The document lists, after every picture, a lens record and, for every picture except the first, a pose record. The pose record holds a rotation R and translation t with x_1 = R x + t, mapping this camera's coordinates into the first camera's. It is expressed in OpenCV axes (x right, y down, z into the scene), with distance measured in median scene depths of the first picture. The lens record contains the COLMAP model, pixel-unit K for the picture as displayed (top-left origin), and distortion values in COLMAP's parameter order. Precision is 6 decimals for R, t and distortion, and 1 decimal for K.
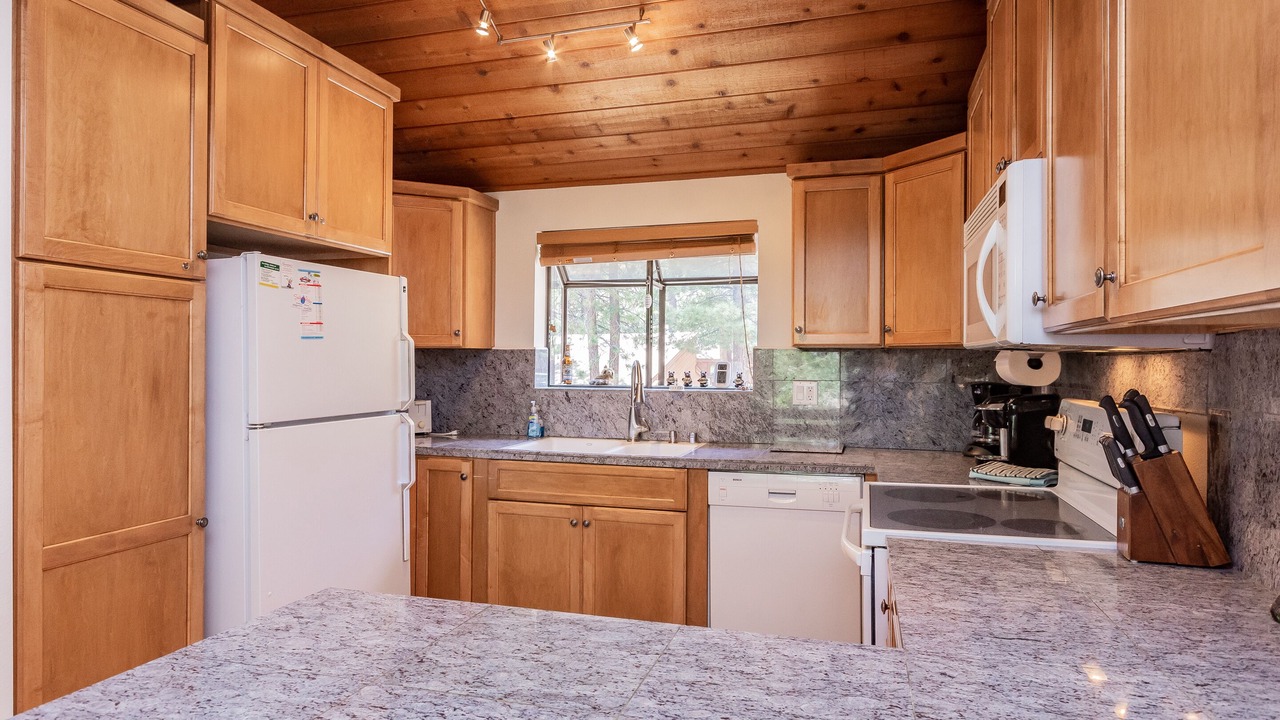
lens RADIAL K [[693.9, 0, 658.9], [0, 693.9, 360.9], [0, 0, 1]] dist [0.001004, 0.000947]
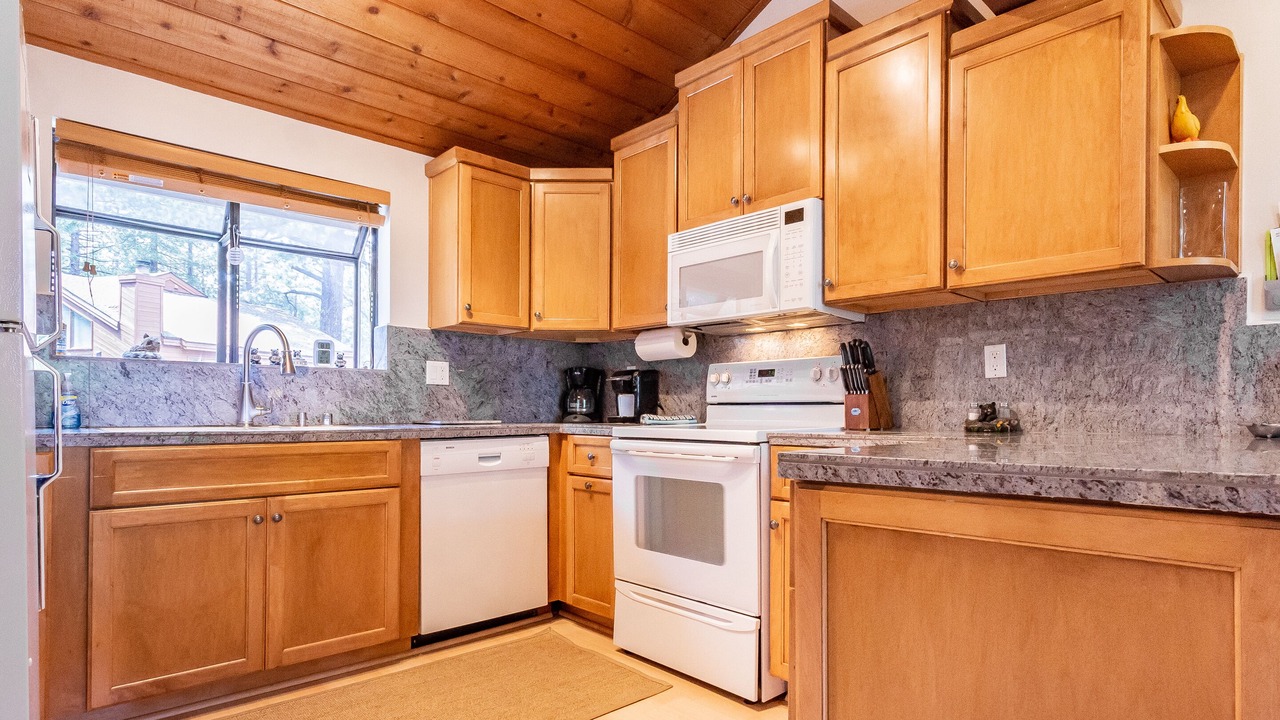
lens RADIAL K [[658.3, 0, 620.8], [0, 658.3, 406.6], [0, 0, 1]] dist [0.002715, 0.000909]
pose [[0.540122, 0.003175, 0.841581, -0.508095], [-0.008941, 0.999958, 0.001965, 0.100375], [-0.841539, -0.008586, 0.540127, 0.264361]]
